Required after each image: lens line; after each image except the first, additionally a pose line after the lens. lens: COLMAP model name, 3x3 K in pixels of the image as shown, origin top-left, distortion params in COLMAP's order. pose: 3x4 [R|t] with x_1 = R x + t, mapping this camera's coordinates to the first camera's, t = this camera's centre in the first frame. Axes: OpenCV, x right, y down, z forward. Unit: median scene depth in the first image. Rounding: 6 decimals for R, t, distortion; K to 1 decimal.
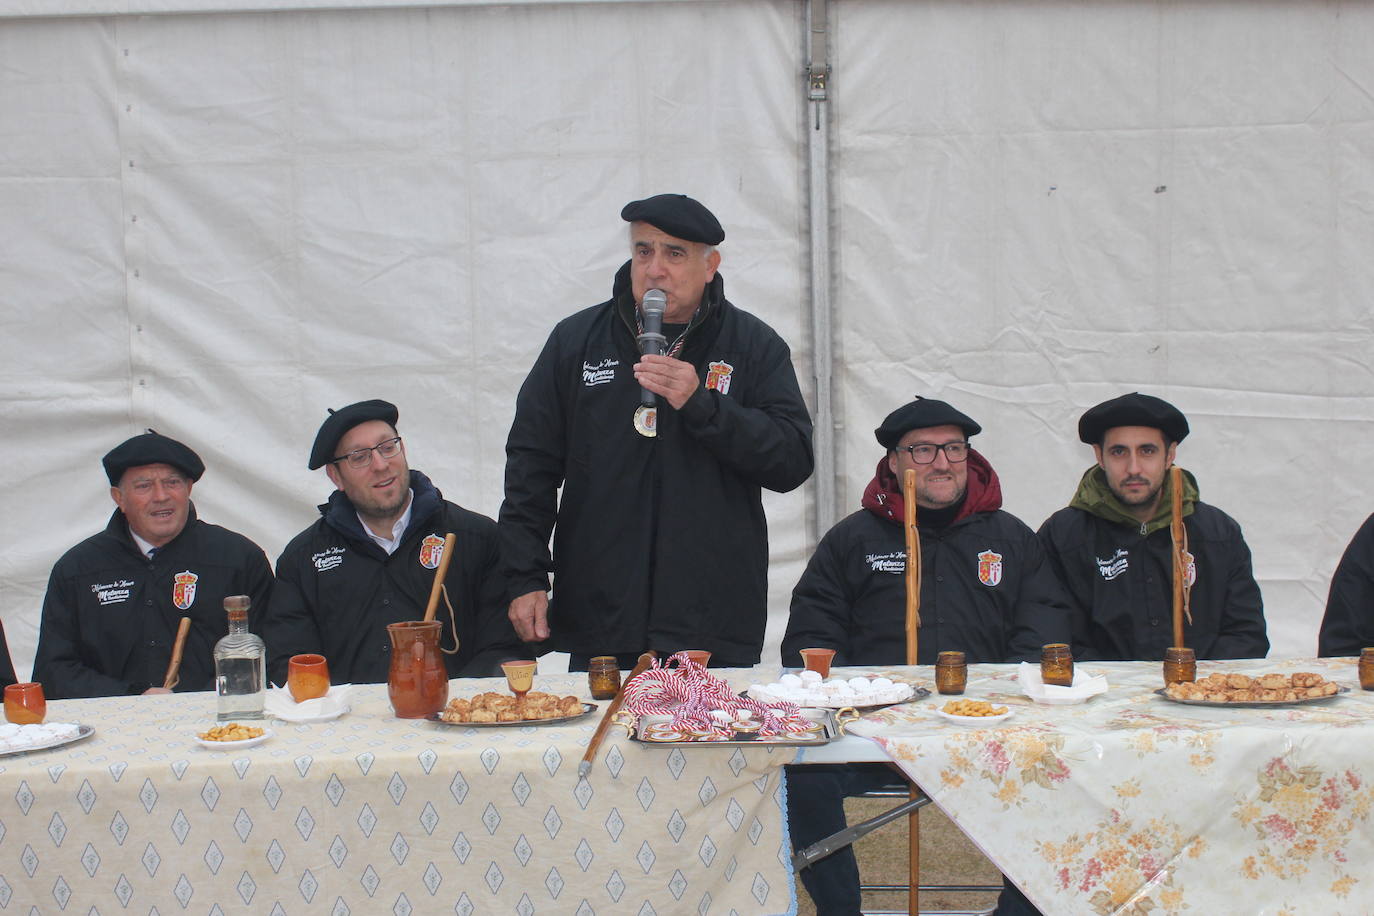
lens RADIAL K [[2084.5, 0, 643.2], [0, 2084.5, 444.2], [0, 0, 1]] dist [-0.051856, 0.000000]
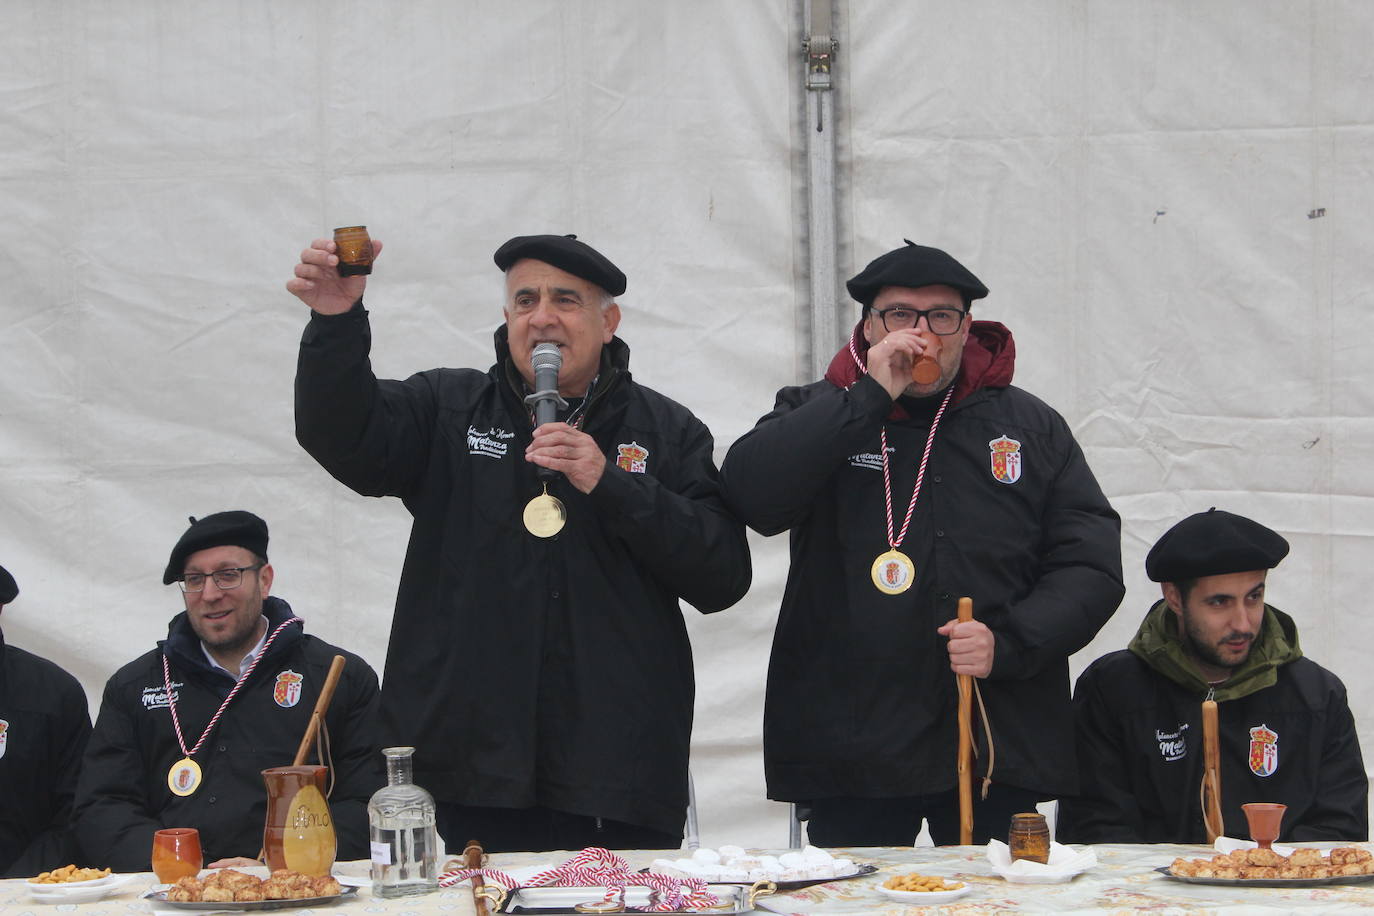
lens RADIAL K [[3620.7, 0, 681.6], [0, 3620.7, 477.9], [0, 0, 1]] dist [0.165591, 0.000000]
pose [[0.999993, 0.000317, 0.003820, 0.032274], [-0.000195, 0.999491, -0.031904, 0.005333], [-0.003828, 0.031903, 0.999484, -0.223355]]
